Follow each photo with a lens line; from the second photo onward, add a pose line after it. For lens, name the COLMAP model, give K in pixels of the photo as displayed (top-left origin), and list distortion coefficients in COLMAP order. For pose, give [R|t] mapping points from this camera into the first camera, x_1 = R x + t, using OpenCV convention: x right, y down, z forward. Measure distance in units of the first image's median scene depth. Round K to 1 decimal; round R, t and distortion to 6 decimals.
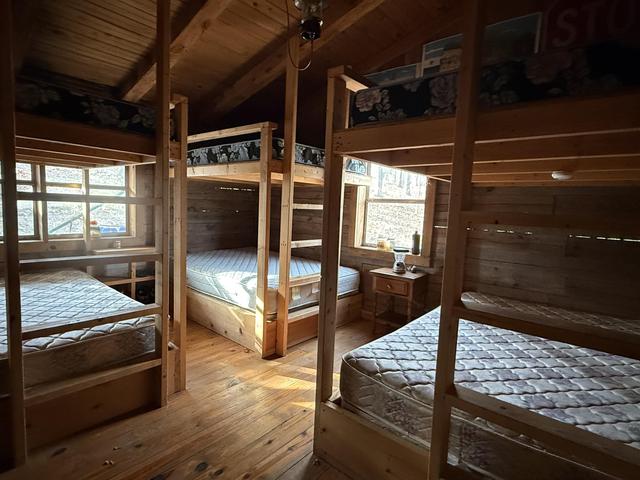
lens RADIAL K [[339.3, 0, 320.7], [0, 339.3, 237.5], [0, 0, 1]] dist [0.000508, -0.000280]
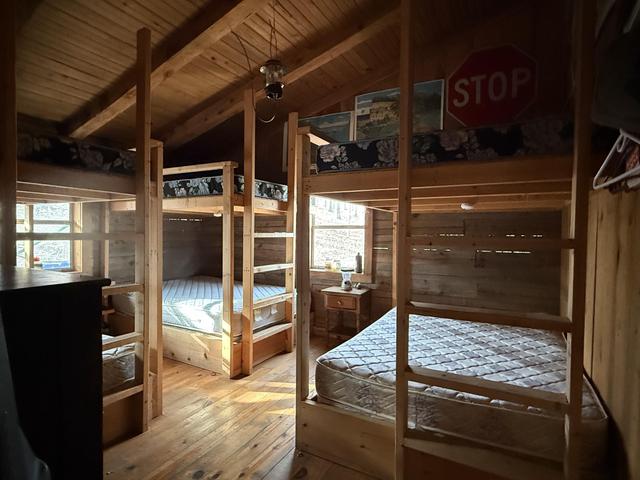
lens RADIAL K [[339.3, 0, 320.7], [0, 339.3, 237.5], [0, 0, 1]] dist [0.000508, -0.000280]
pose [[0.979020, -0.036743, 0.200425, -0.101631], [0.051132, 0.996436, -0.067094, 0.000607], [-0.197245, 0.075934, 0.977409, -0.143932]]
